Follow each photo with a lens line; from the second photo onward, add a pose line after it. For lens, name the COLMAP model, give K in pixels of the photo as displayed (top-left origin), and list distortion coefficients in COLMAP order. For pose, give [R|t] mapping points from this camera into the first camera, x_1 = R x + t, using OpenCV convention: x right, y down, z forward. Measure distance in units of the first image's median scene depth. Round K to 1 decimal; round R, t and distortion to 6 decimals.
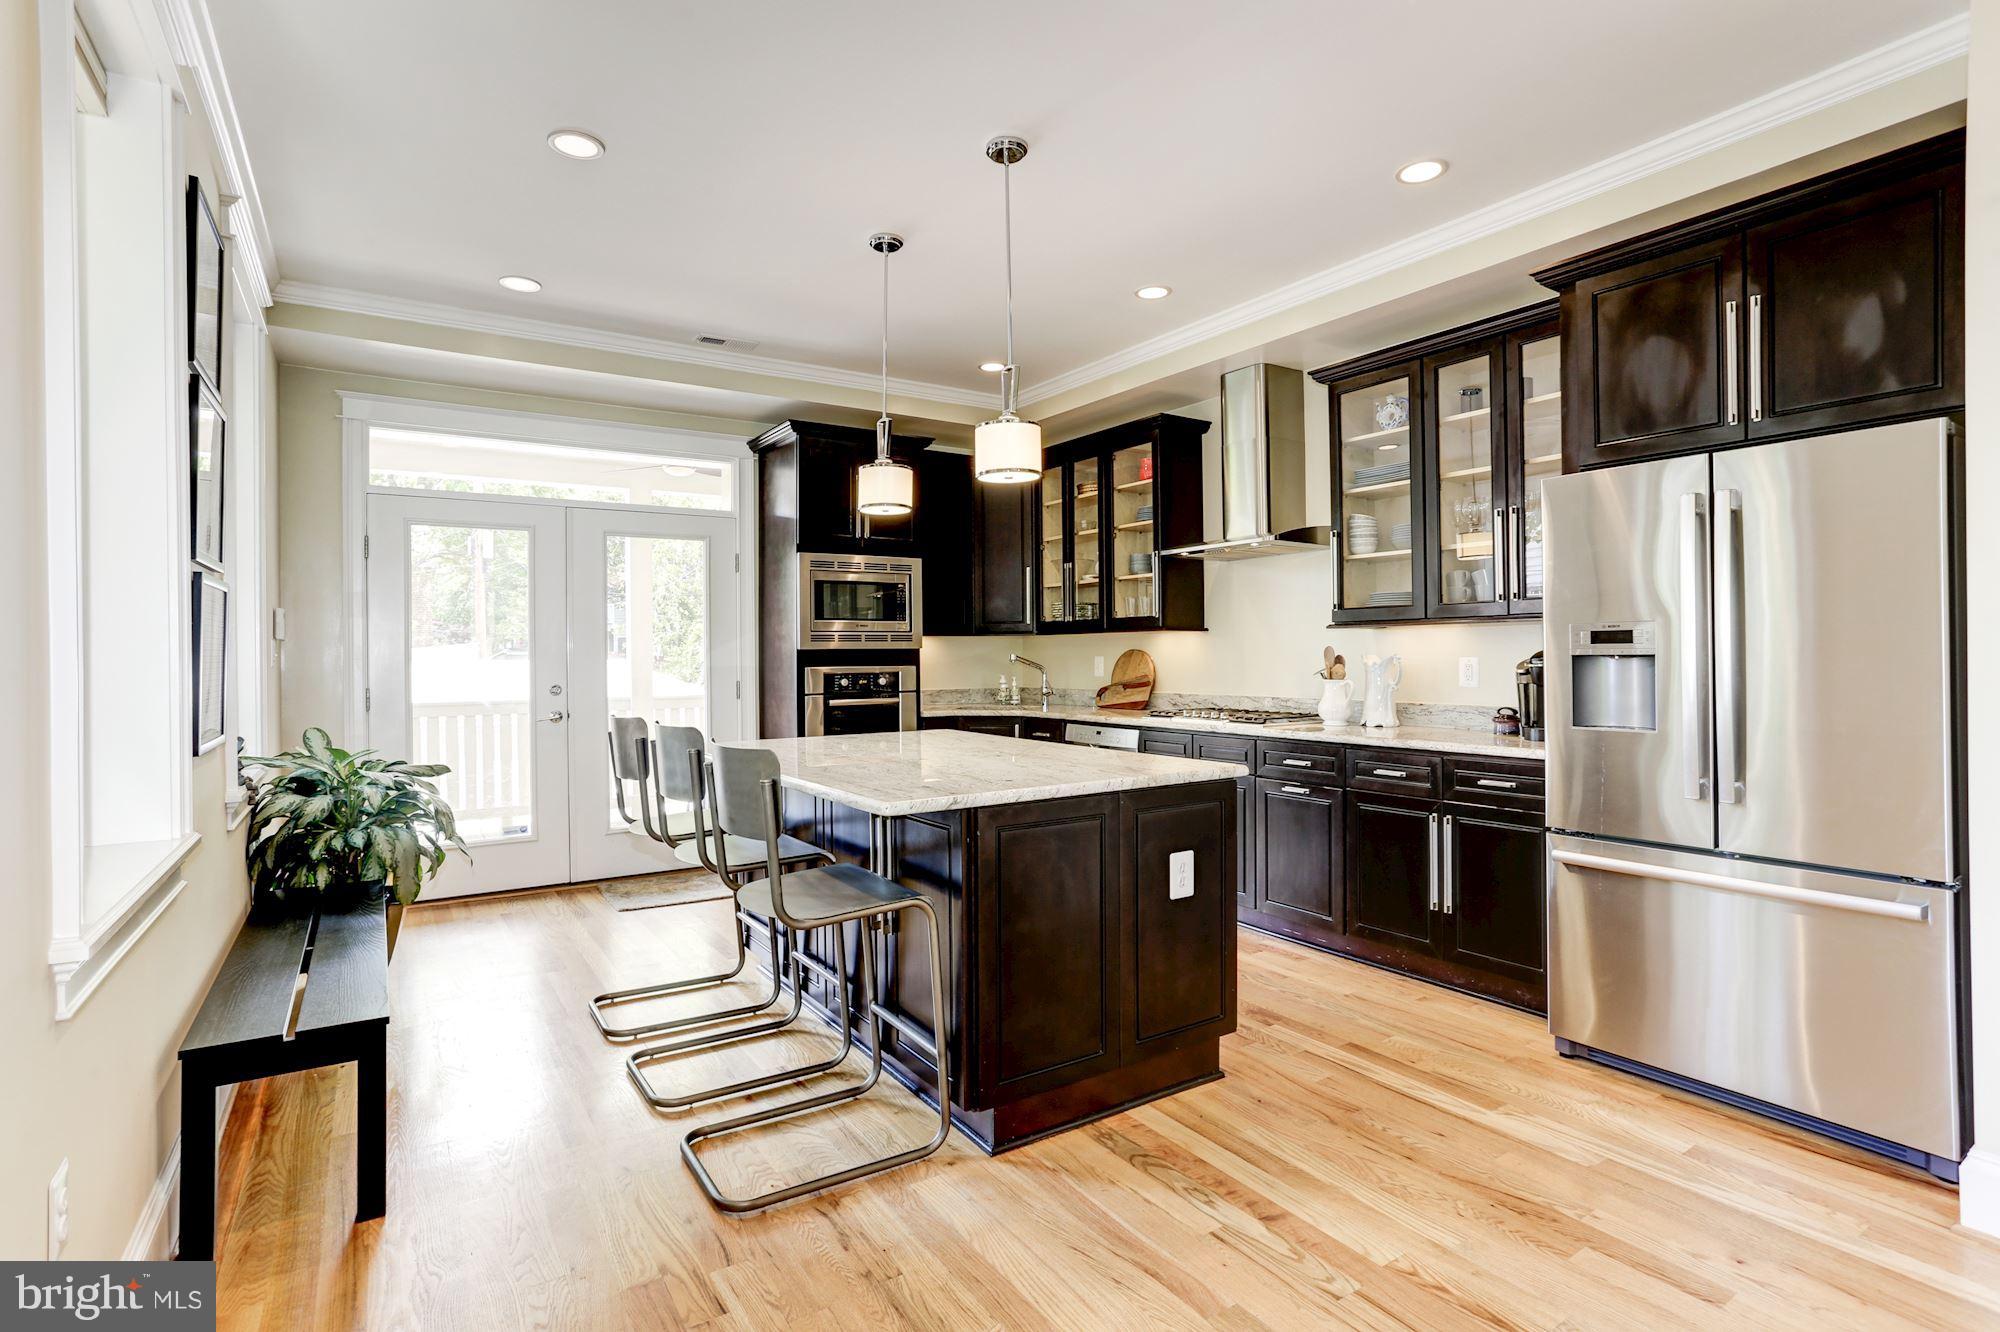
lens RADIAL K [[960.6, 0, 1000.0], [0, 960.6, 666.0], [0, 0, 1]] dist [-0.028338, -0.000023]
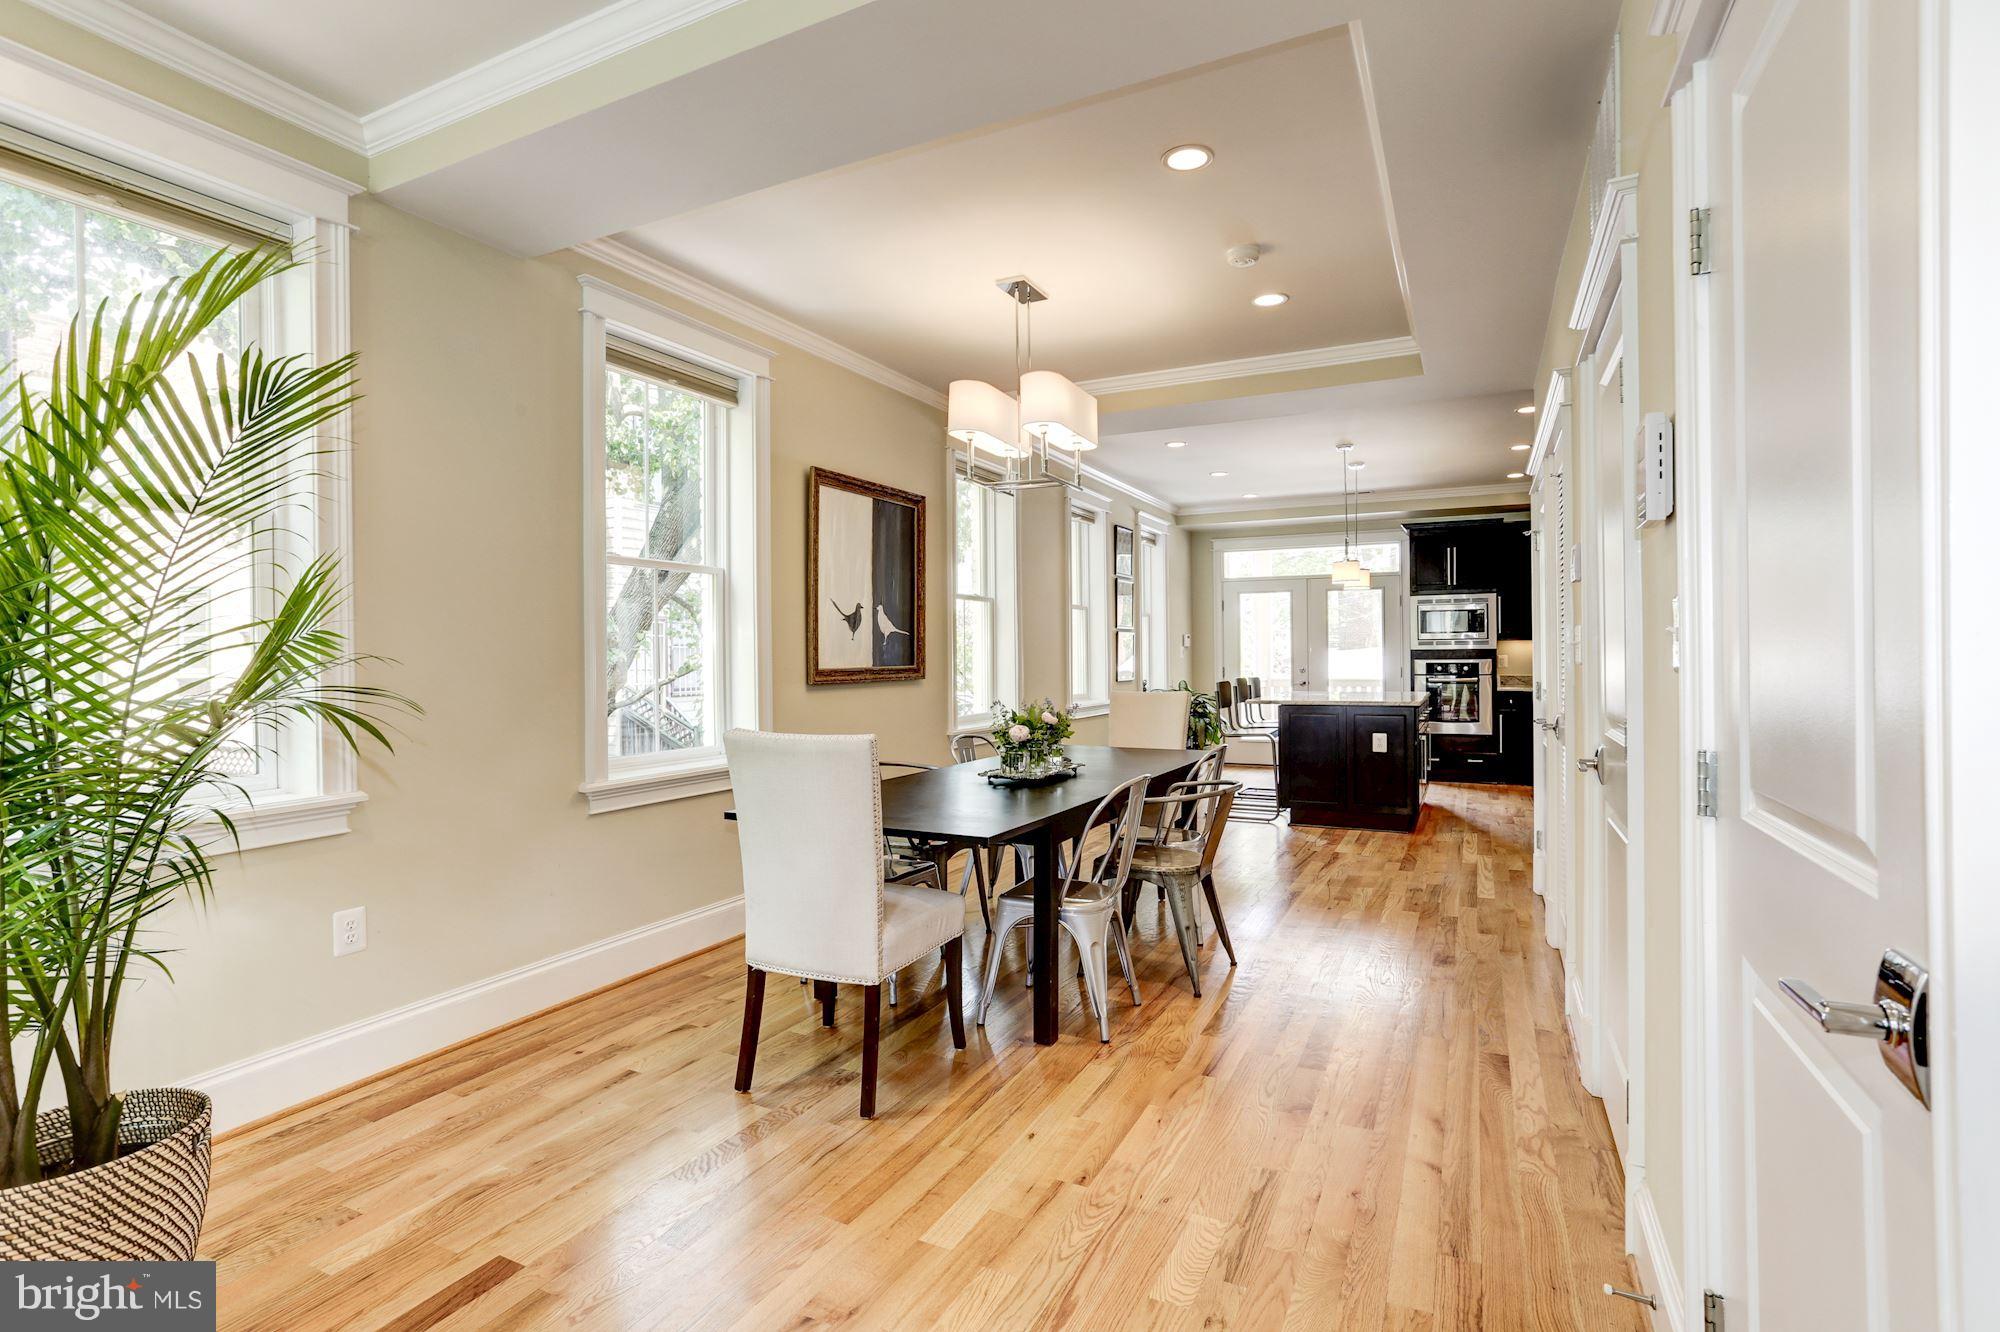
lens RADIAL K [[948.6, 0, 975.2], [0, 948.6, 664.7], [0, 0, 1]] dist [-0.000214, -0.000078]
pose [[0.487996, 0.010637, -0.872781, 0.942105], [-0.006339, 0.999943, 0.008643, 0.000754], [0.872823, 0.001315, 0.488036, -0.577624]]
